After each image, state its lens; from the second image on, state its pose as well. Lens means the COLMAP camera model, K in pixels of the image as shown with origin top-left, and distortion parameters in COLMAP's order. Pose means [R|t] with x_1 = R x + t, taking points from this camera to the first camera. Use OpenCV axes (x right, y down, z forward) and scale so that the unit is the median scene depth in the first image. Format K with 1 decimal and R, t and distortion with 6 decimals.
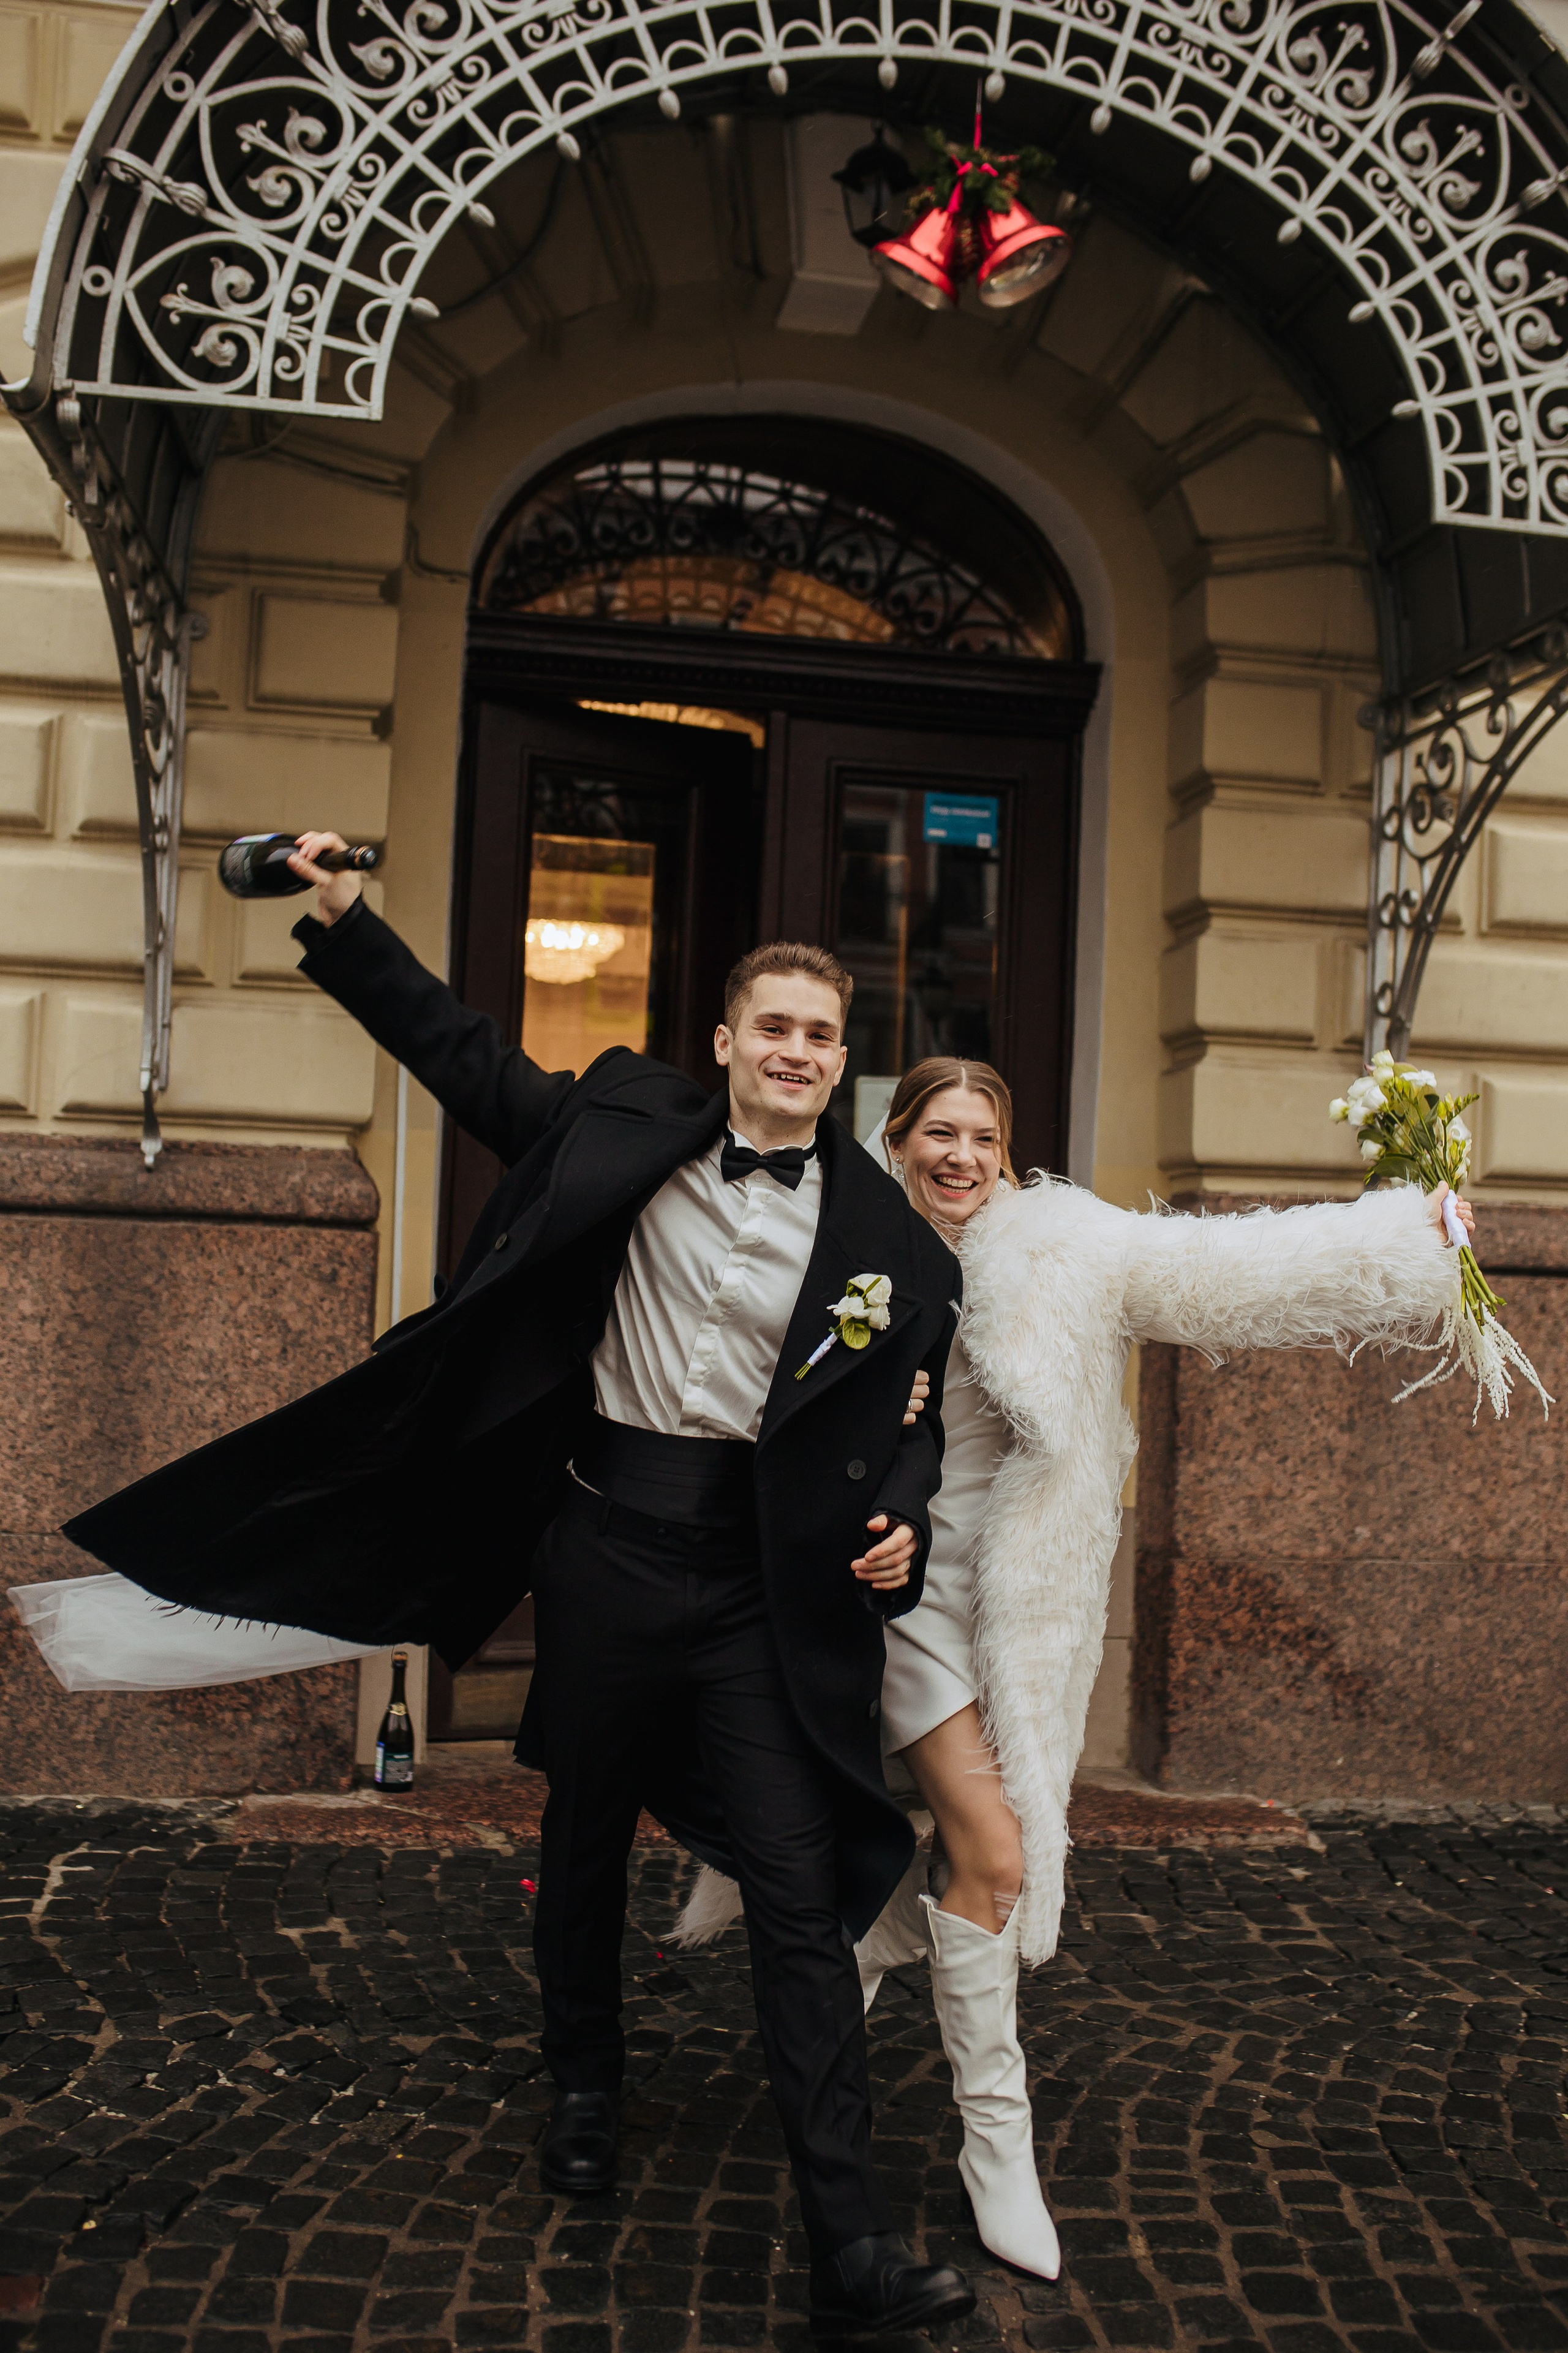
lens RADIAL K [[2416.2, 0, 748.9], [0, 2416.2, 1195.0], [0, 0, 1]] dist [0.002006, 0.000000]
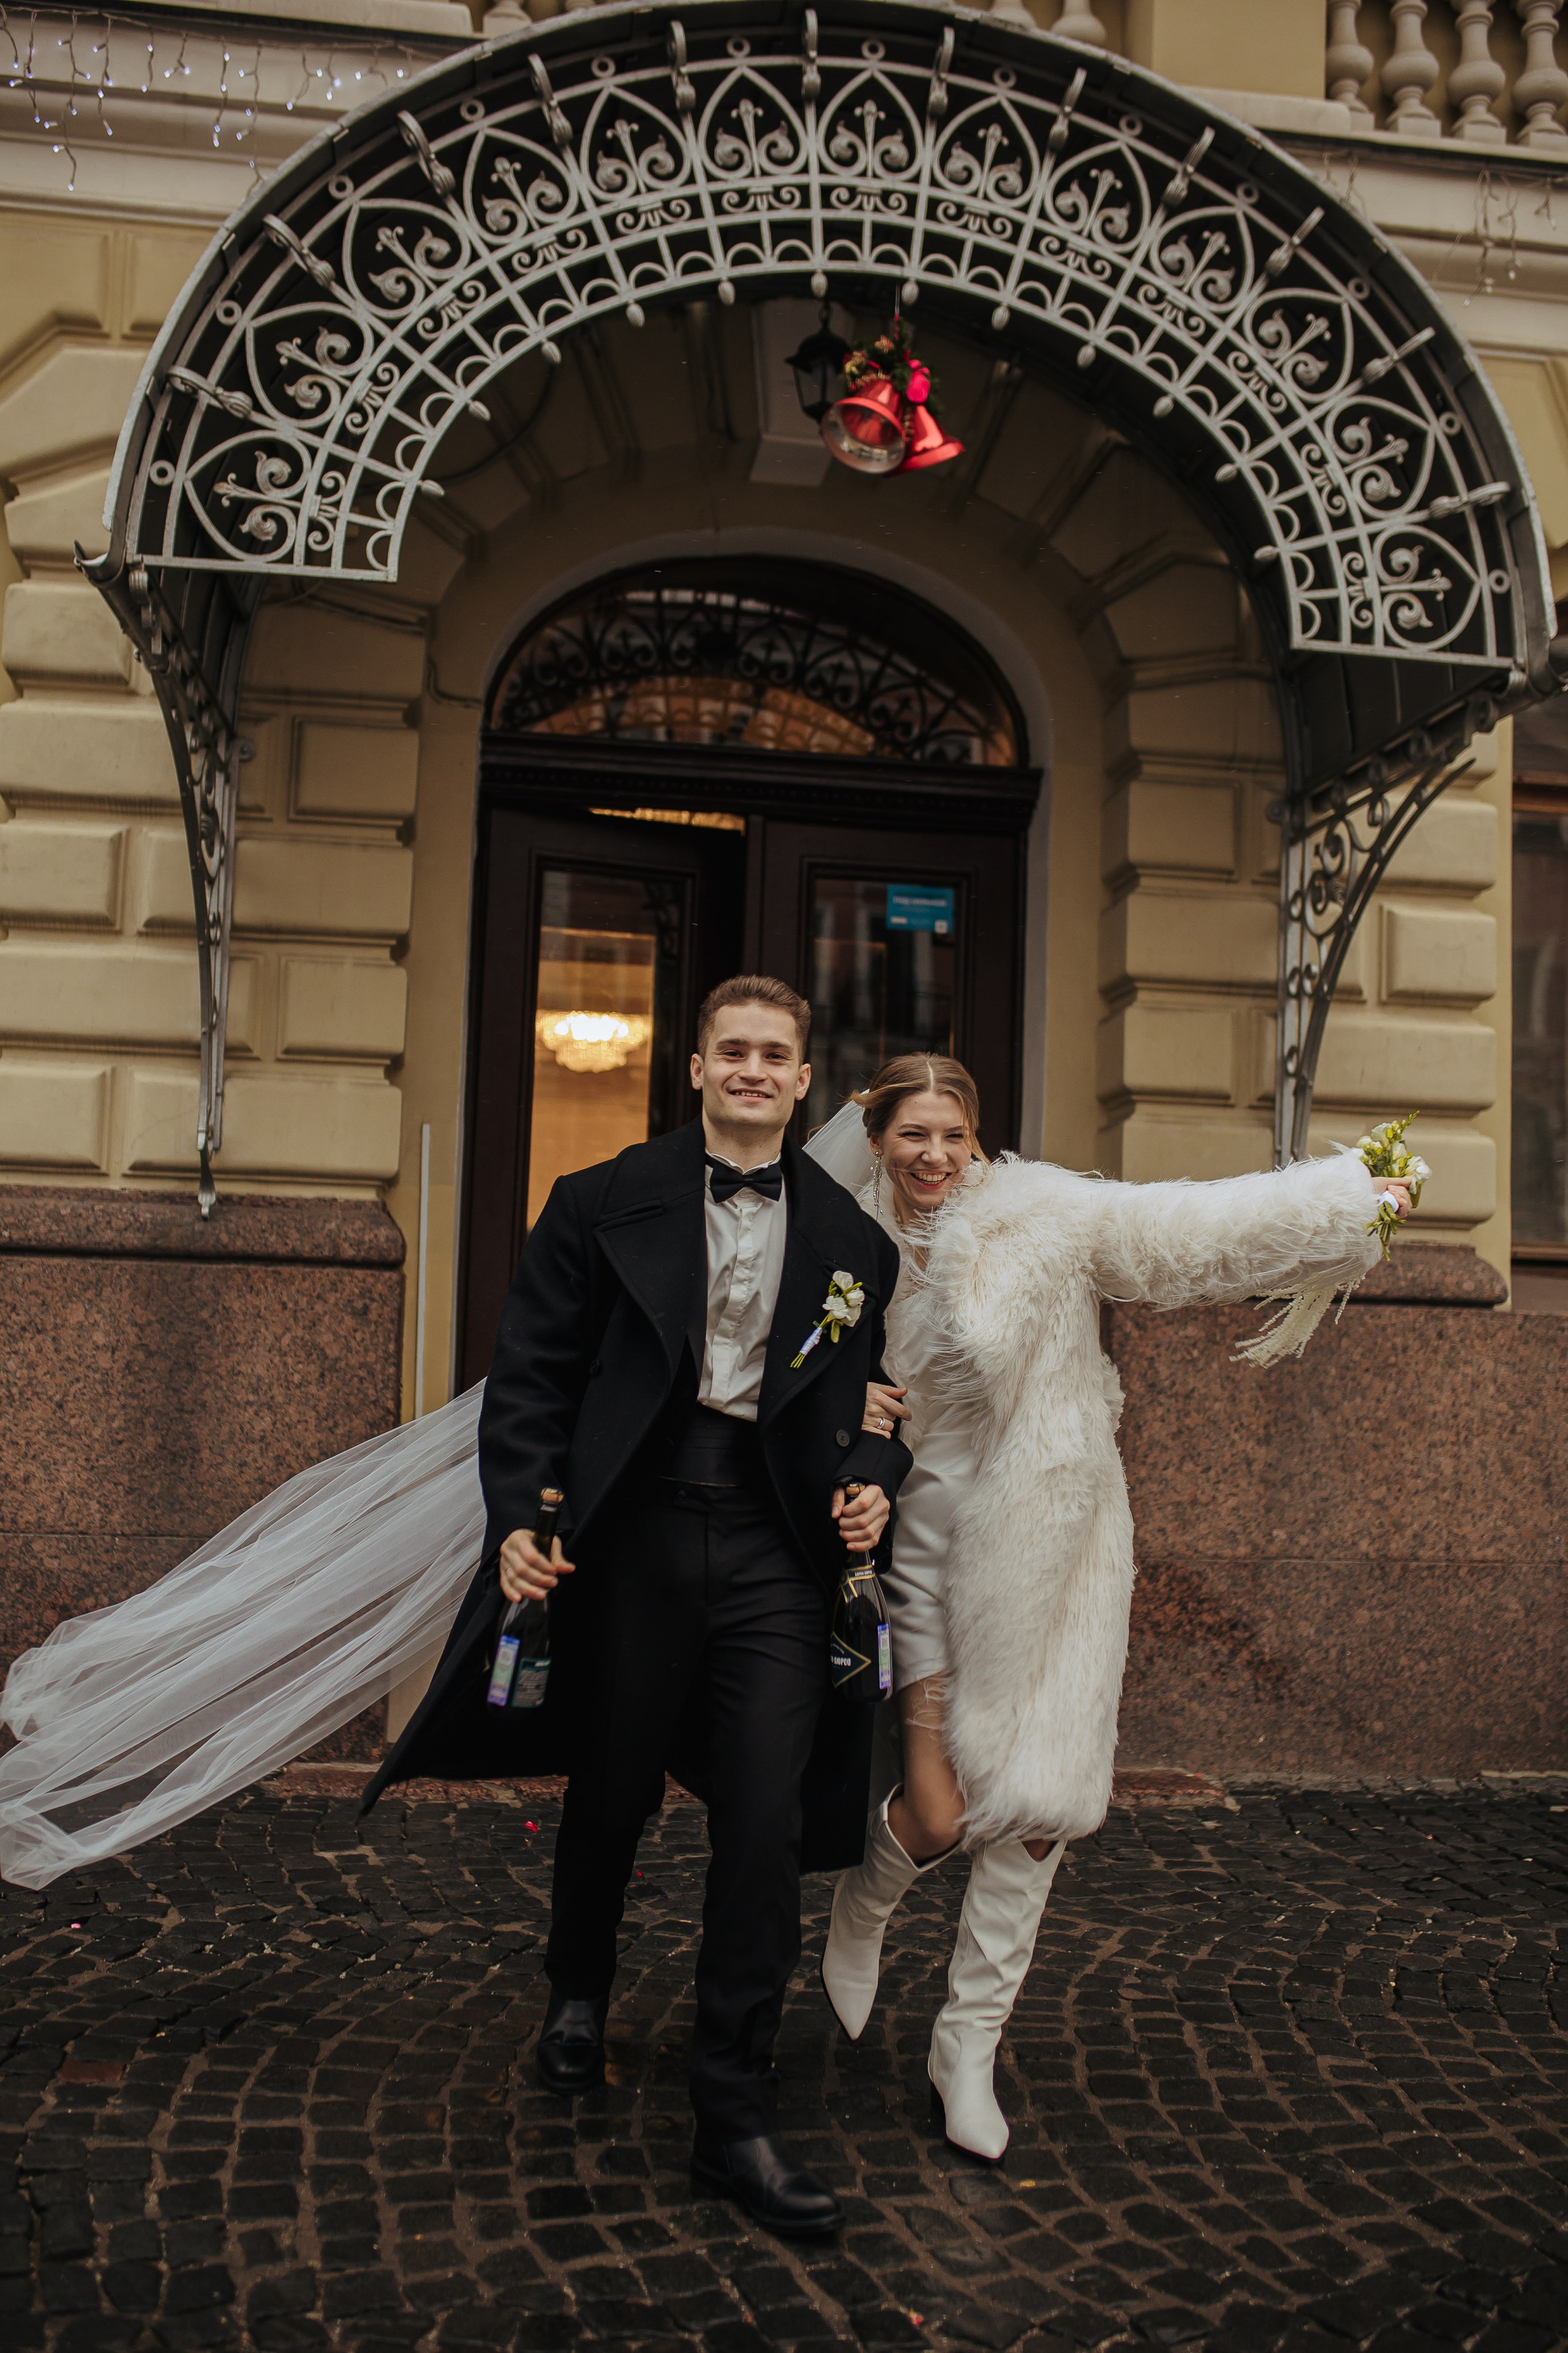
lens RADIAL K [[2416.2, 0, 728.1], [0, 2416.2, 1202.4], [0, 0, 1]] dist [0.002006, 0.000000]
pose [[0.999535, -0.010408, -0.028665, 0.037876], [0.009356, 0.999287, -0.036574, 0.028676], [0.029026, 0.036289, 0.998920, -0.159179]]
